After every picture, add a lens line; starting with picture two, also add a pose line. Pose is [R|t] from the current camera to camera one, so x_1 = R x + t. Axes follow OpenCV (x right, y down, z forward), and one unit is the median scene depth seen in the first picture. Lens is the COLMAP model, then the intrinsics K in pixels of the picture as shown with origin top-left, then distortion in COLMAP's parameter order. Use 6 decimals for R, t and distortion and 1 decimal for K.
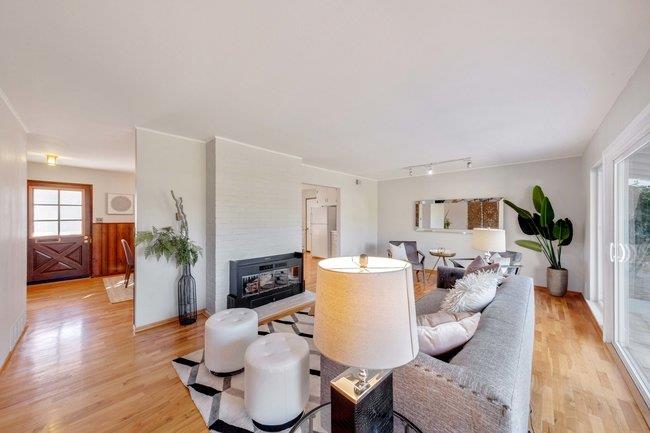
lens RADIAL K [[220.9, 0, 324.2], [0, 220.9, 217.6], [0, 0, 1]] dist [0.001140, 0.000035]
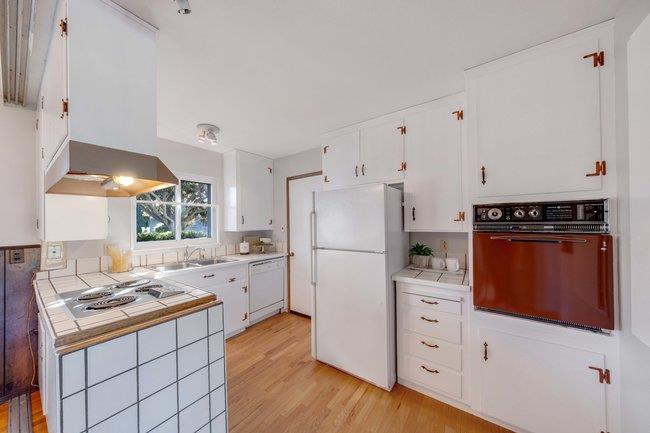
lens RADIAL K [[220.9, 0, 326.8], [0, 220.9, 220.5], [0, 0, 1]] dist [0.001140, 0.000035]
pose [[0.985972, -0.001727, 0.166899, -0.086484], [0.002908, 0.999972, -0.006830, -0.007677], [-0.166883, 0.007219, 0.985950, 0.656019]]
